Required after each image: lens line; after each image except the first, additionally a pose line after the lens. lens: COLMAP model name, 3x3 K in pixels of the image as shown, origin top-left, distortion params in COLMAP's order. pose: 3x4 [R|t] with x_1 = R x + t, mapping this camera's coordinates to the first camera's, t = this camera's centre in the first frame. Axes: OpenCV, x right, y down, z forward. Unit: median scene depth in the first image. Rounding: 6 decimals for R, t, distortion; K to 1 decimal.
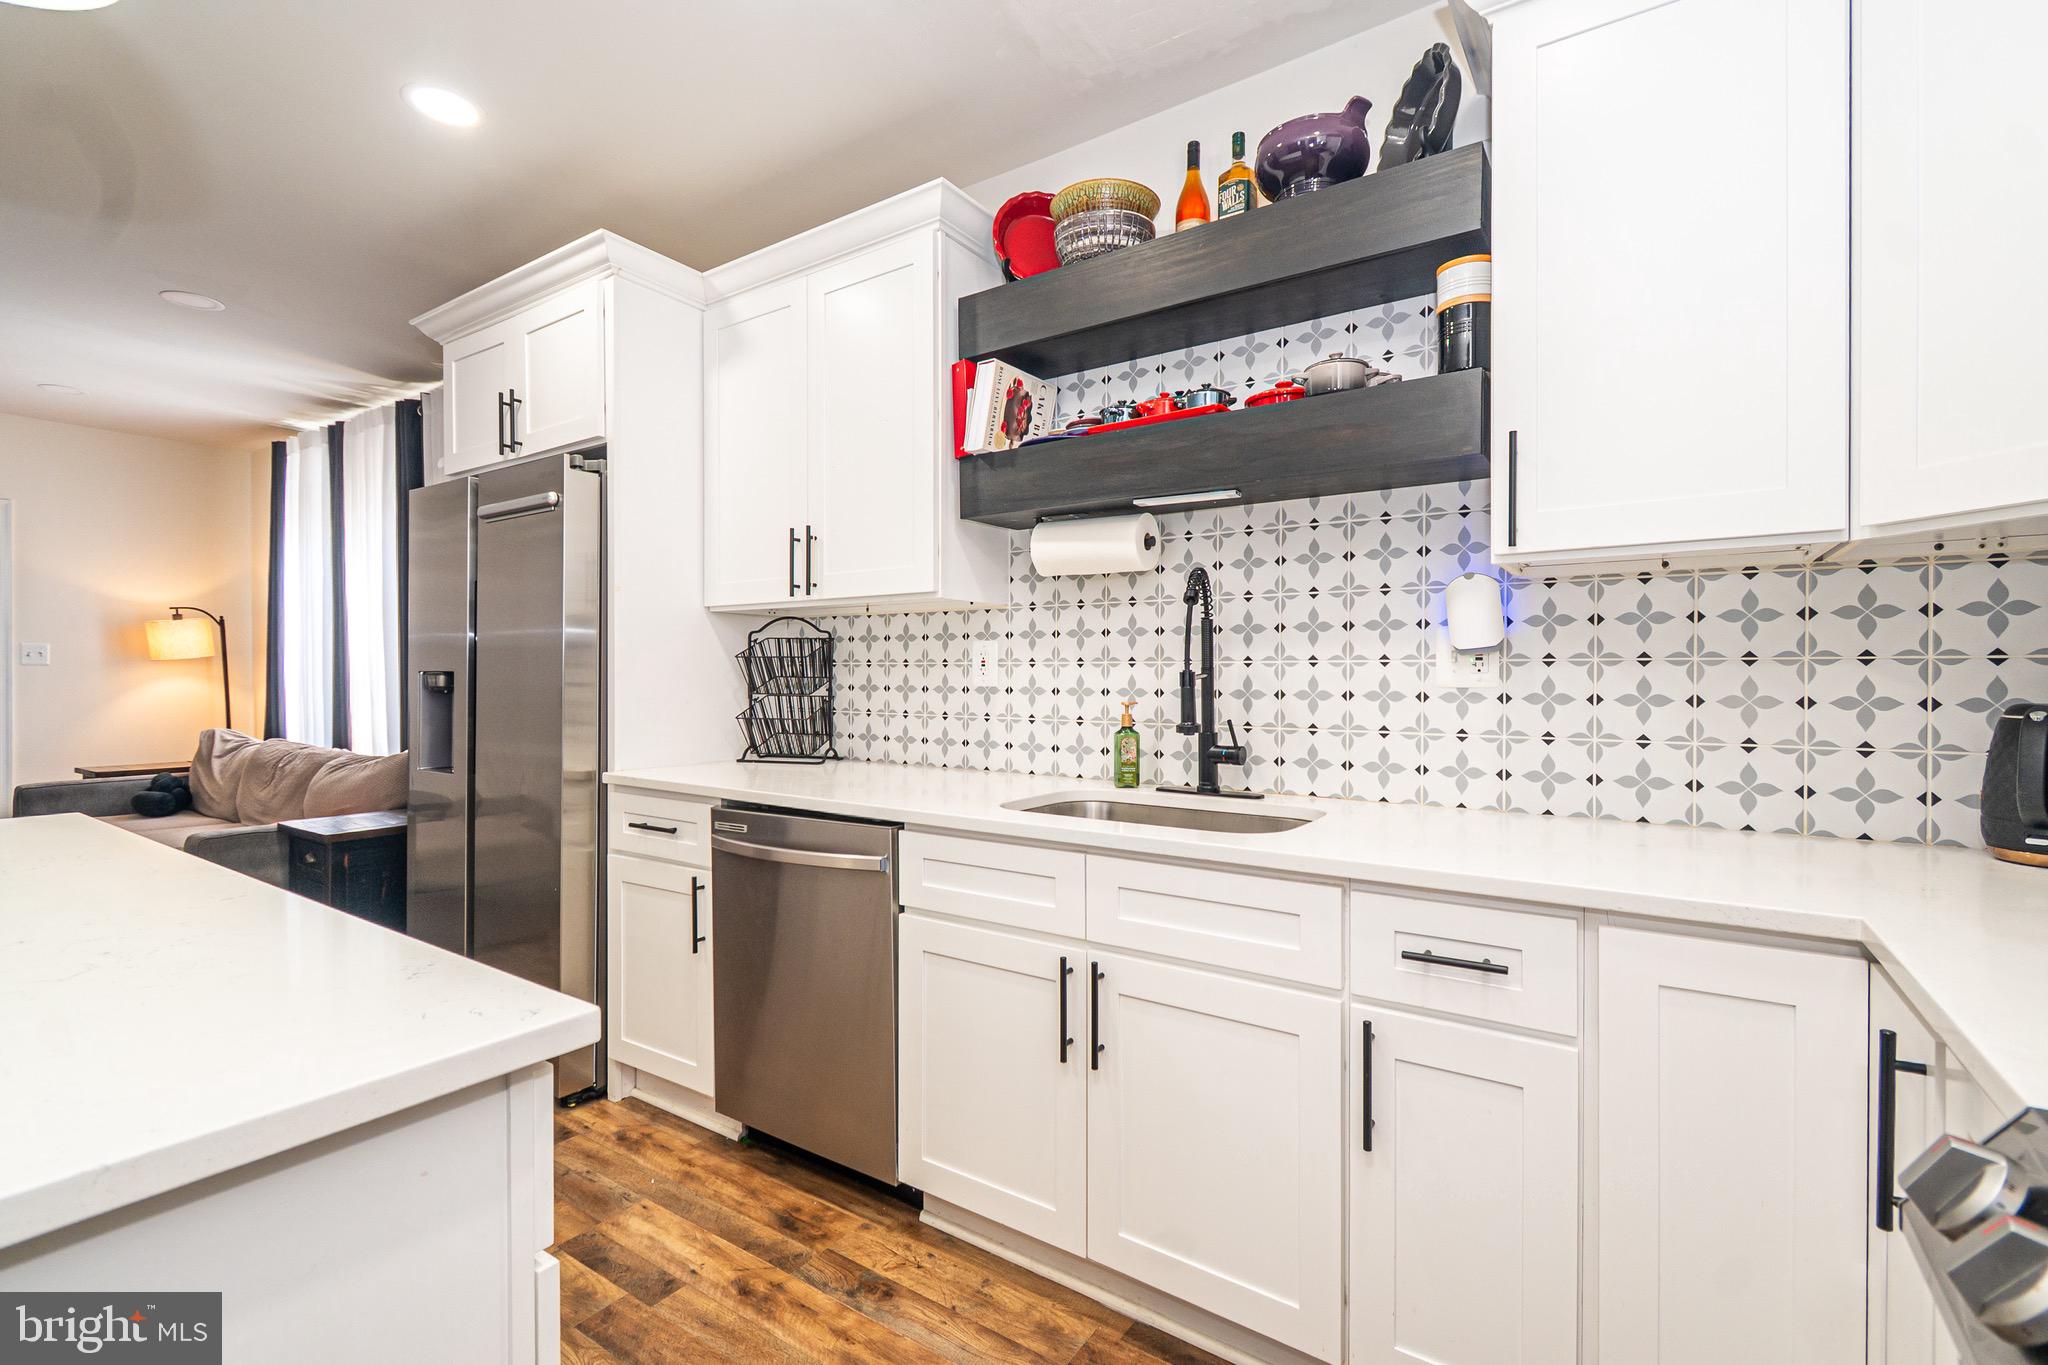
lens RADIAL K [[907.3, 0, 1045.5], [0, 907.3, 681.6], [0, 0, 1]] dist [0.009291, -0.005053]
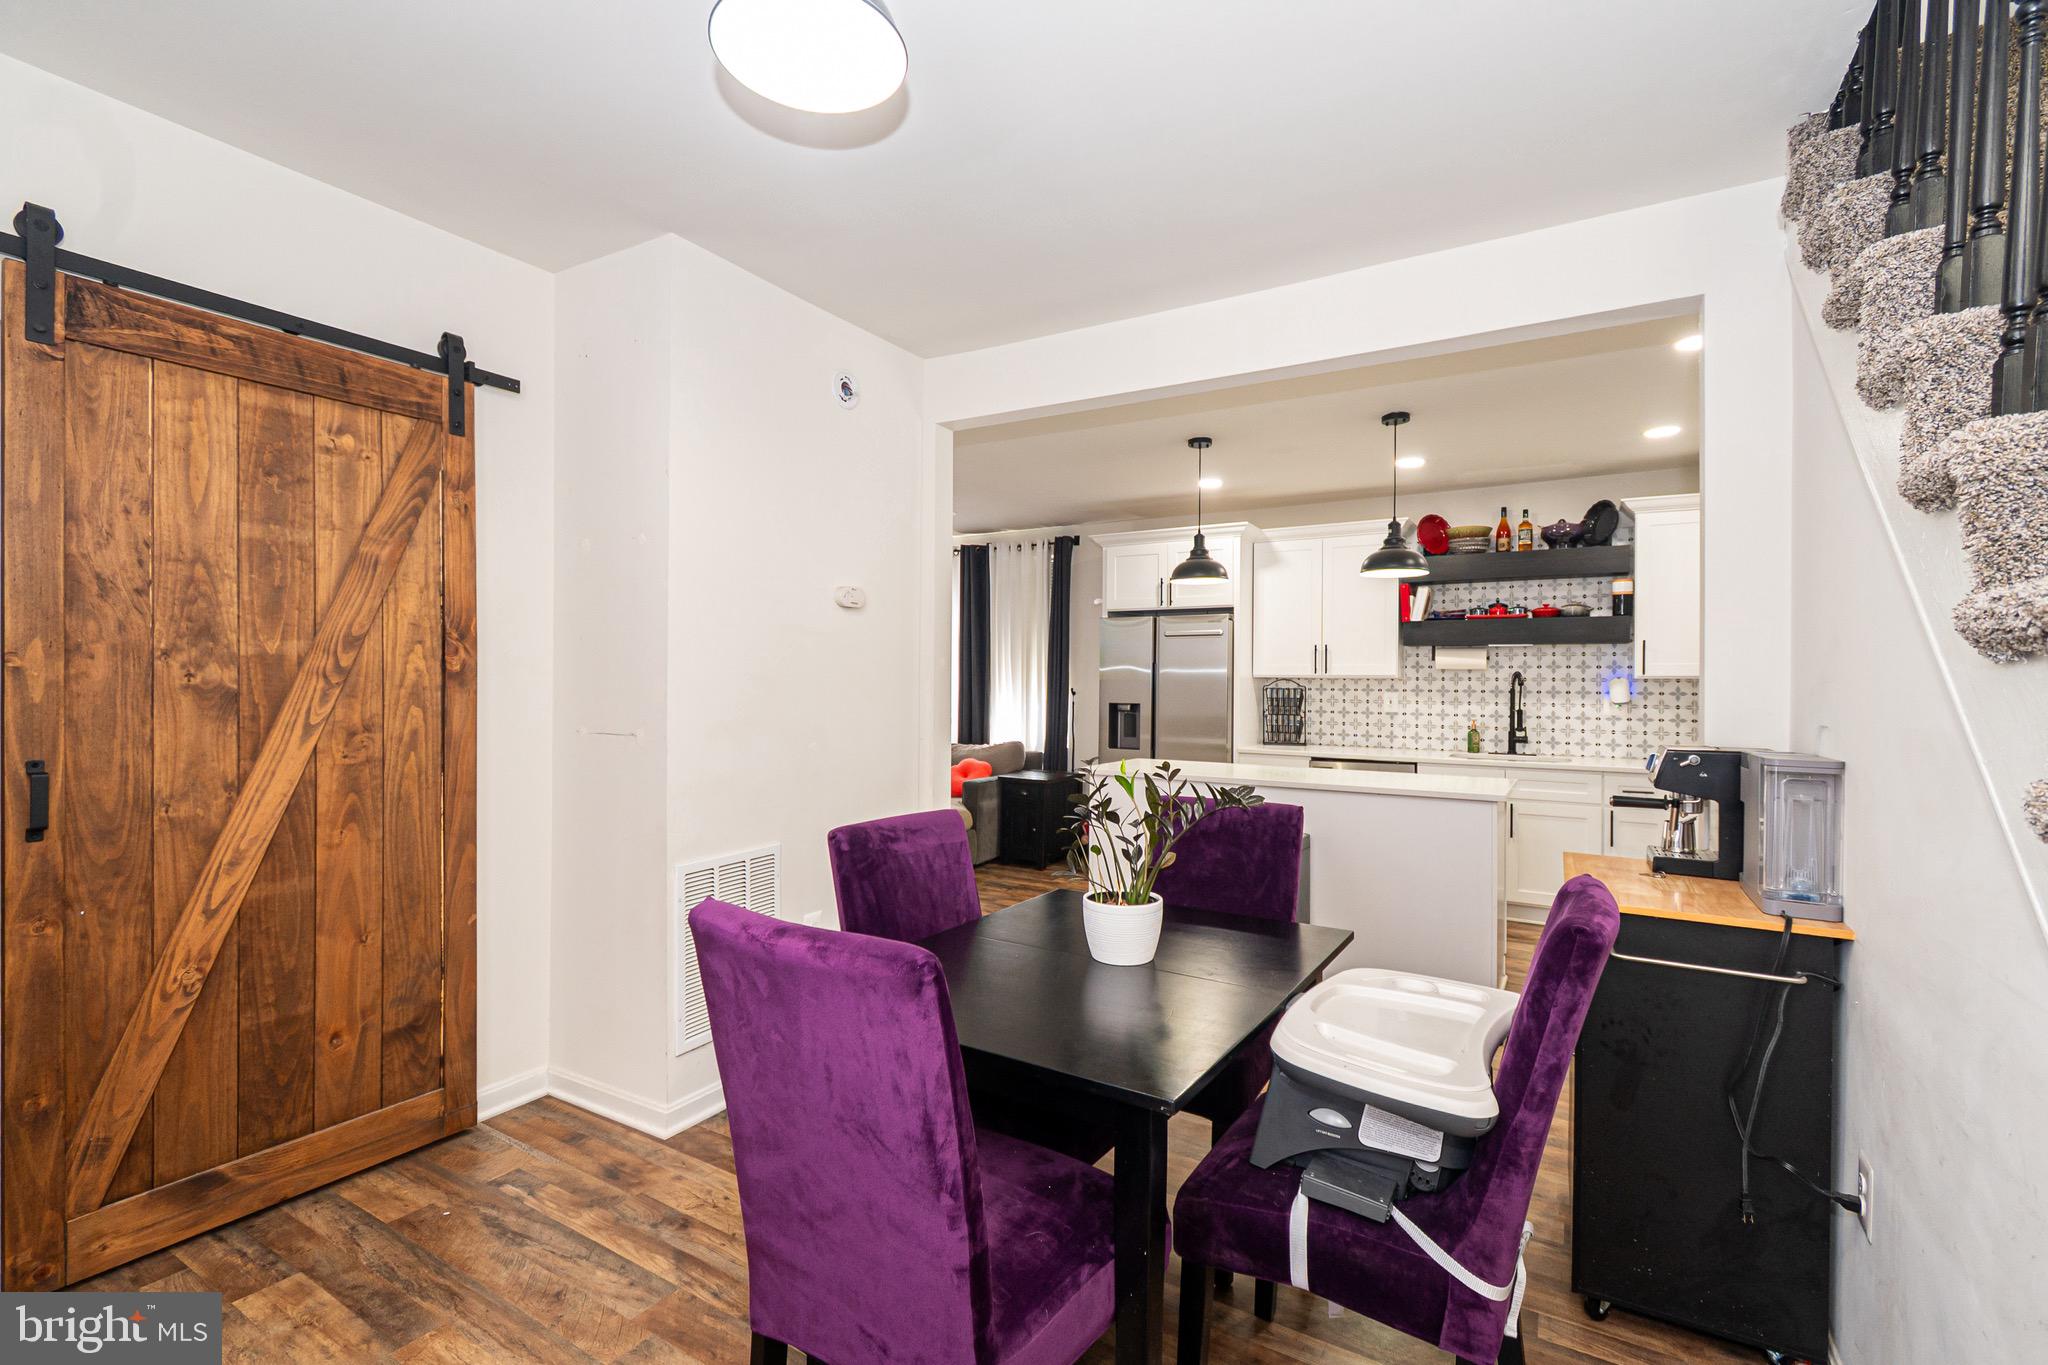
lens RADIAL K [[907.3, 0, 1047.0], [0, 907.3, 681.4], [0, 0, 1]] dist [0.009291, -0.005053]
pose [[0.998238, 0.006951, 0.058926, -1.429932], [-0.006423, 0.999938, -0.009137, -0.061140], [-0.058986, 0.008743, 0.998221, -1.684243]]
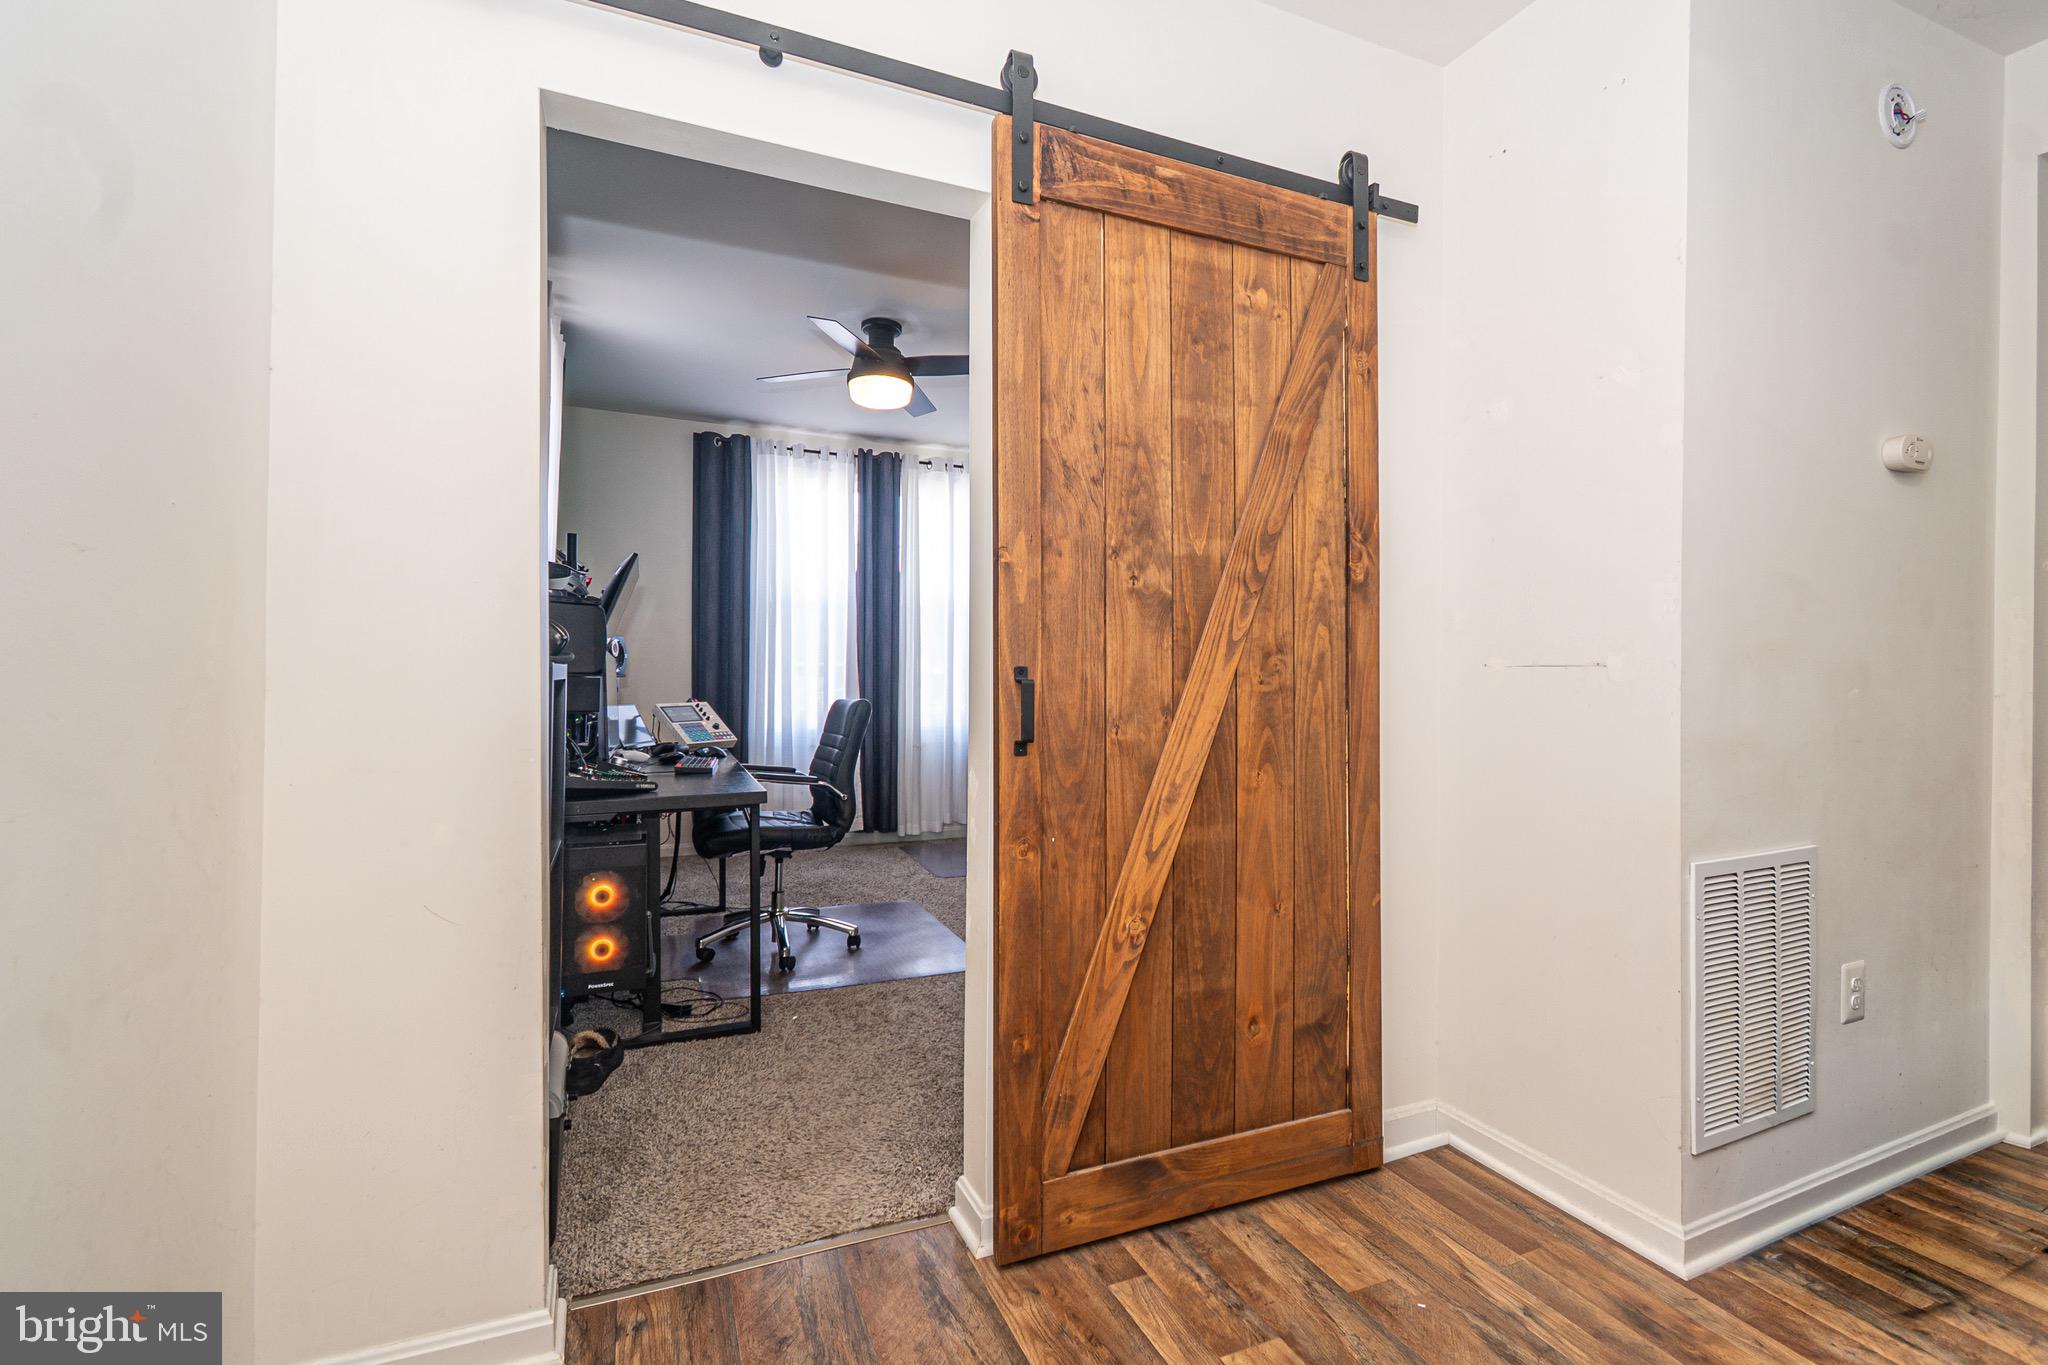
lens RADIAL K [[907.3, 0, 1046.6], [0, 907.3, 684.4], [0, 0, 1]] dist [0.009291, -0.005053]
pose [[0.842615, 0.004901, -0.538495, -1.972692], [-0.007439, 0.999969, -0.002539, 0.044042], [0.538466, 0.006146, 0.842625, -1.366703]]
